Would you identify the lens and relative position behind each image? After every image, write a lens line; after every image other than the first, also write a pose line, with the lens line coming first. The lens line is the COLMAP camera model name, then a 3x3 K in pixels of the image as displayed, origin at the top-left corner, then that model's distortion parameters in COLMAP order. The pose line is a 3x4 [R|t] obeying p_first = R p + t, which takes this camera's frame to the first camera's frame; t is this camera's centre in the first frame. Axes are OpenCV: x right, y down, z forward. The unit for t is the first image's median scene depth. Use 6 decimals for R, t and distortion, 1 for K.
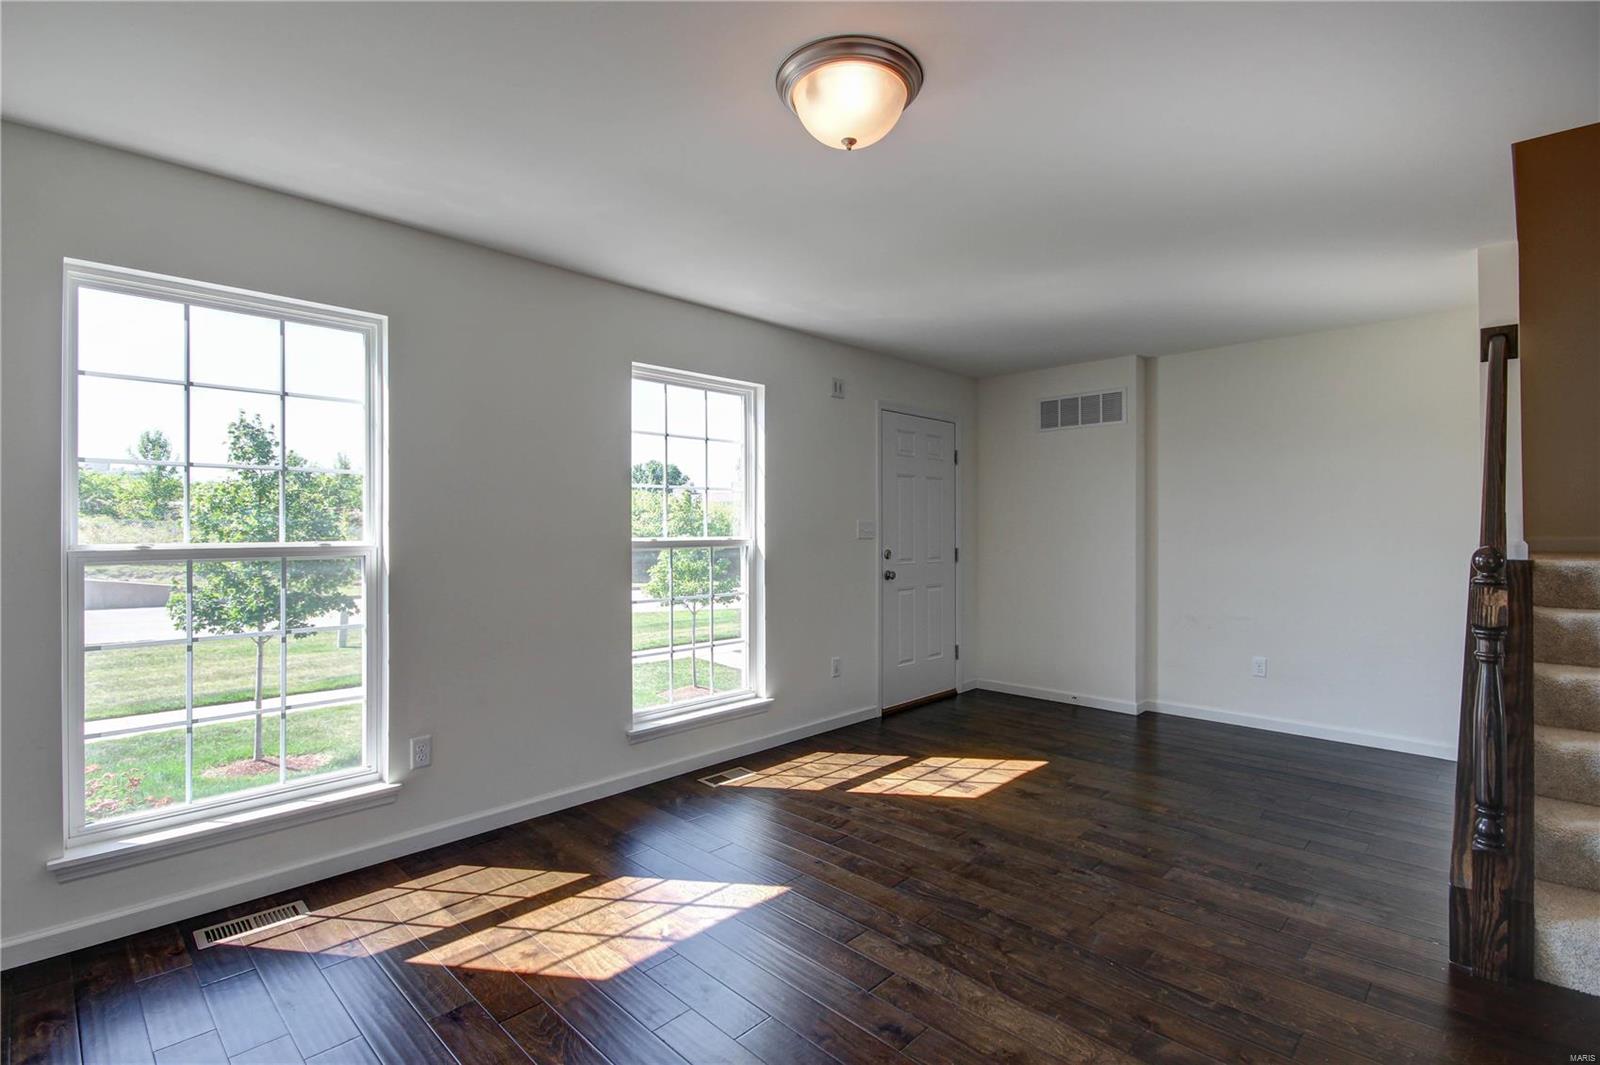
lens RADIAL K [[740.1, 0, 807.6], [0, 740.1, 536.4], [0, 0, 1]] dist [0.002323, -0.002390]
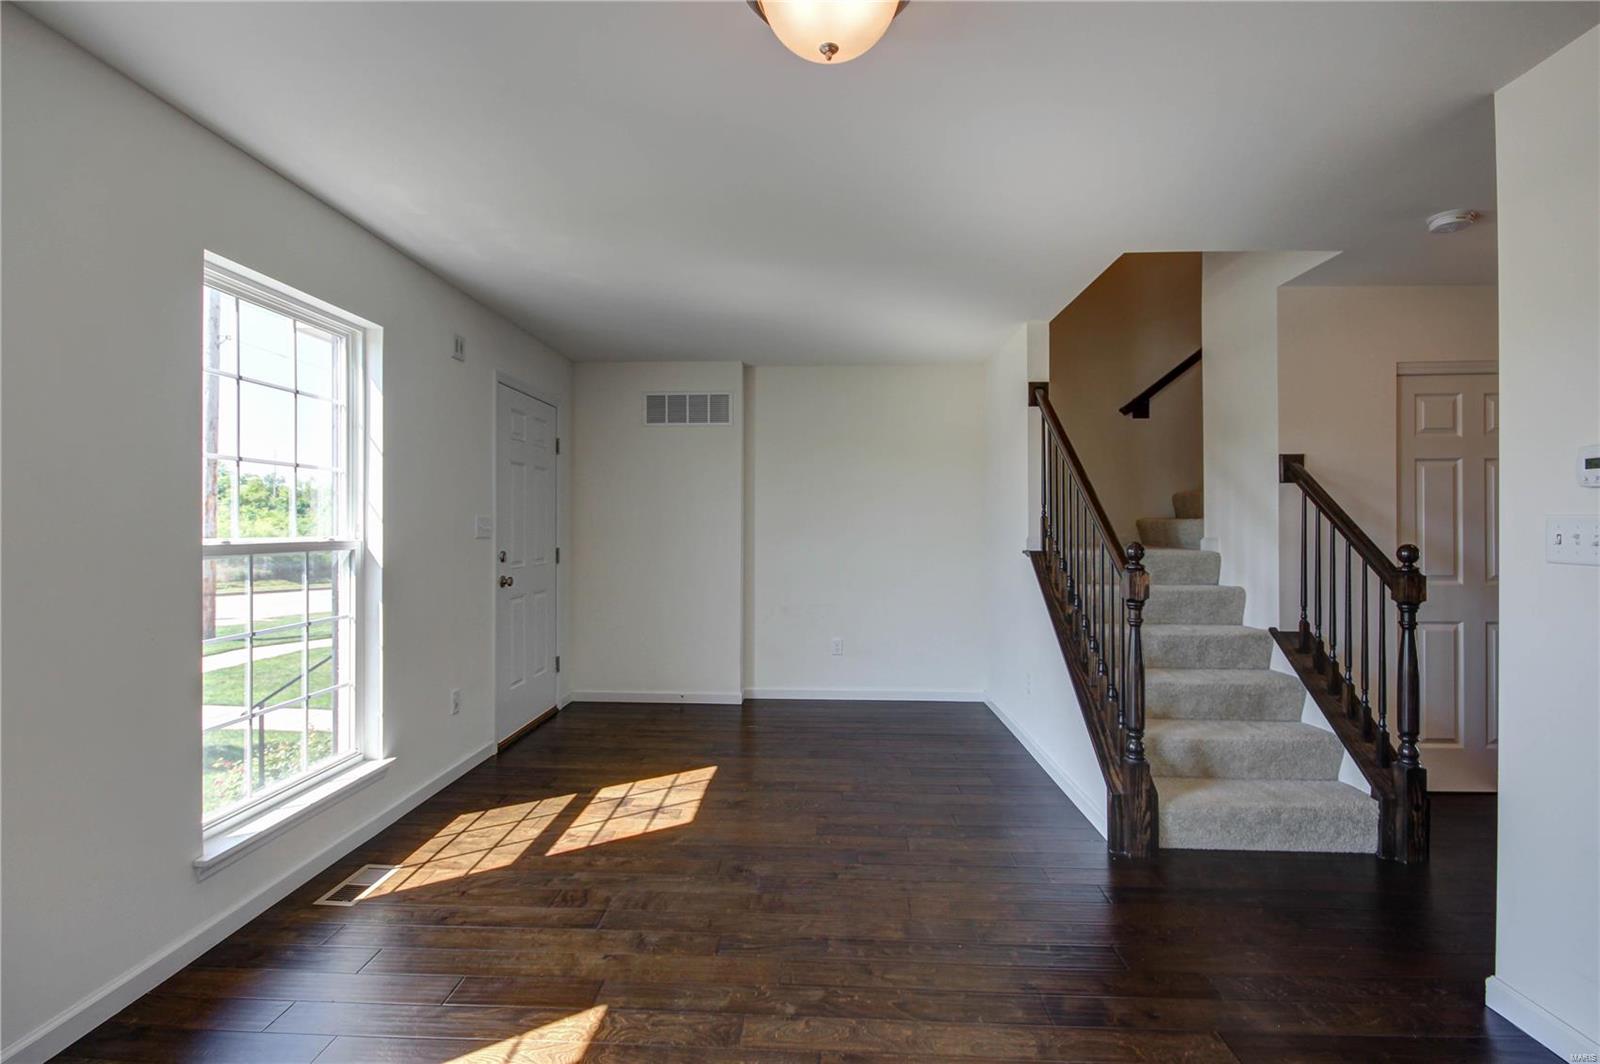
lens RADIAL K [[740.1, 0, 792.6], [0, 740.1, 531.1], [0, 0, 1]] dist [0.002323, -0.002390]
pose [[0.754209, -0.000561, 0.656634, -0.267239], [0.002750, 0.999994, -0.002305, -0.002109], [-0.656629, 0.003545, 0.754205, 0.220625]]
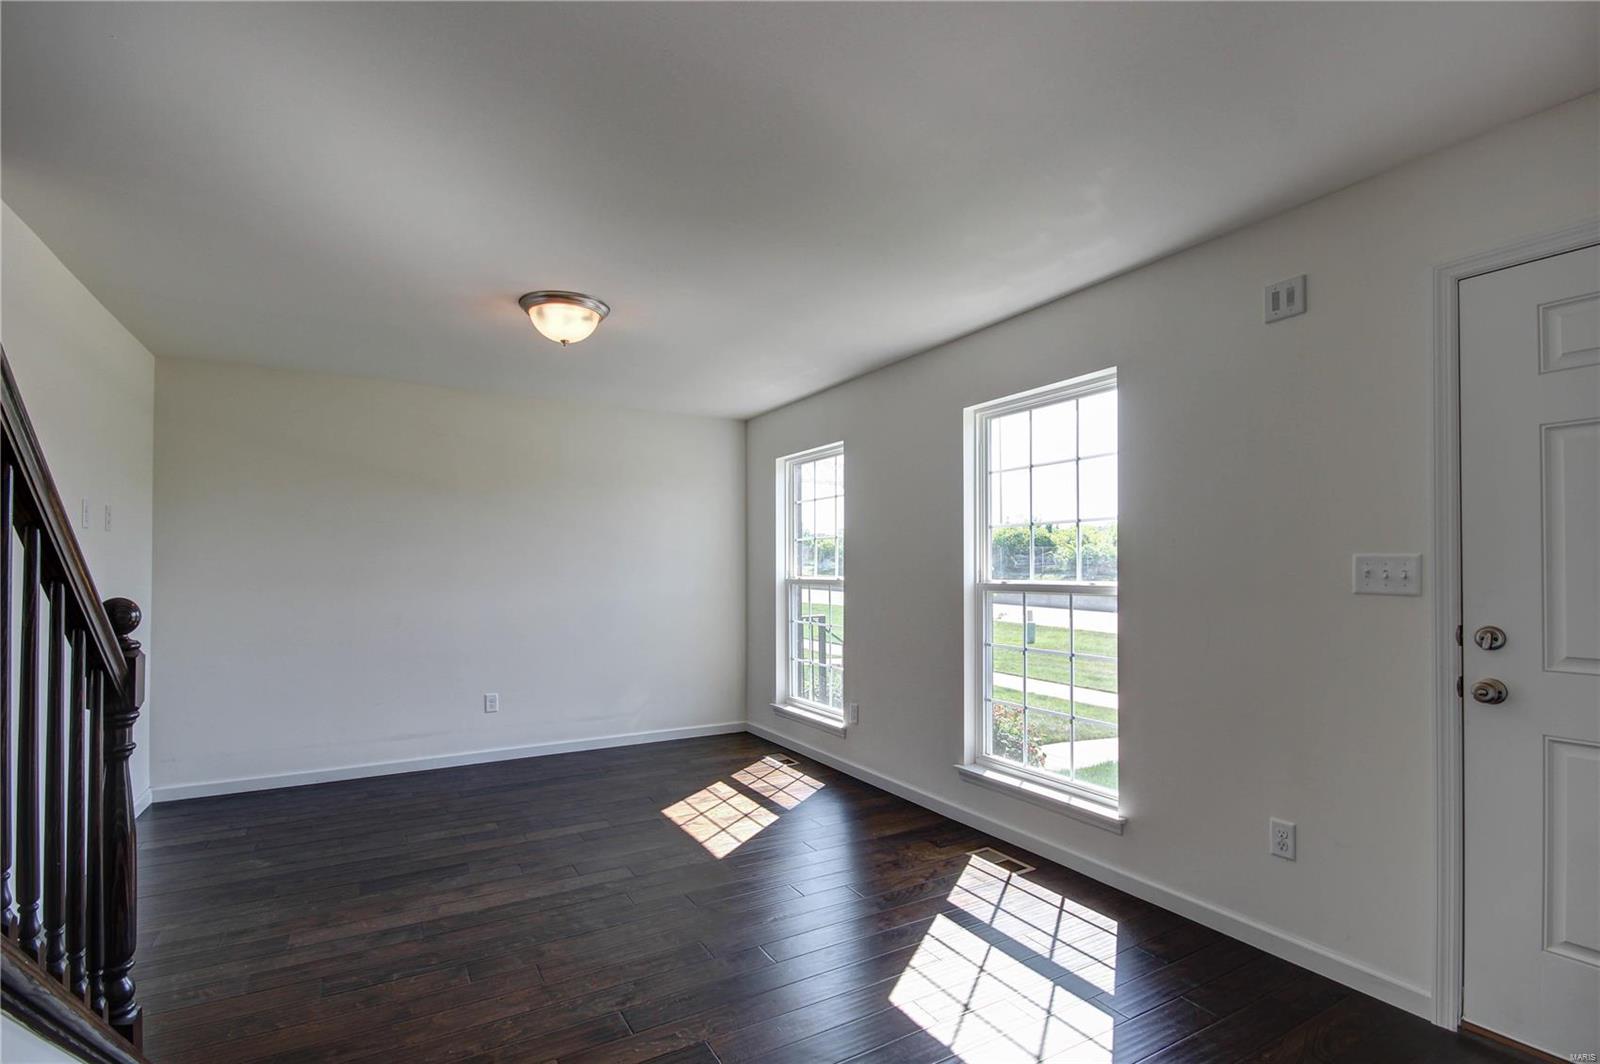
lens RADIAL K [[740.1, 0, 793.6], [0, 740.1, 561.0], [0, 0, 1]] dist [0.002323, -0.002390]
pose [[-0.288230, -0.012482, -0.957480, 1.077600], [-0.006953, 0.999916, -0.010942, -0.016361], [0.957536, 0.003504, -0.288293, 1.392060]]
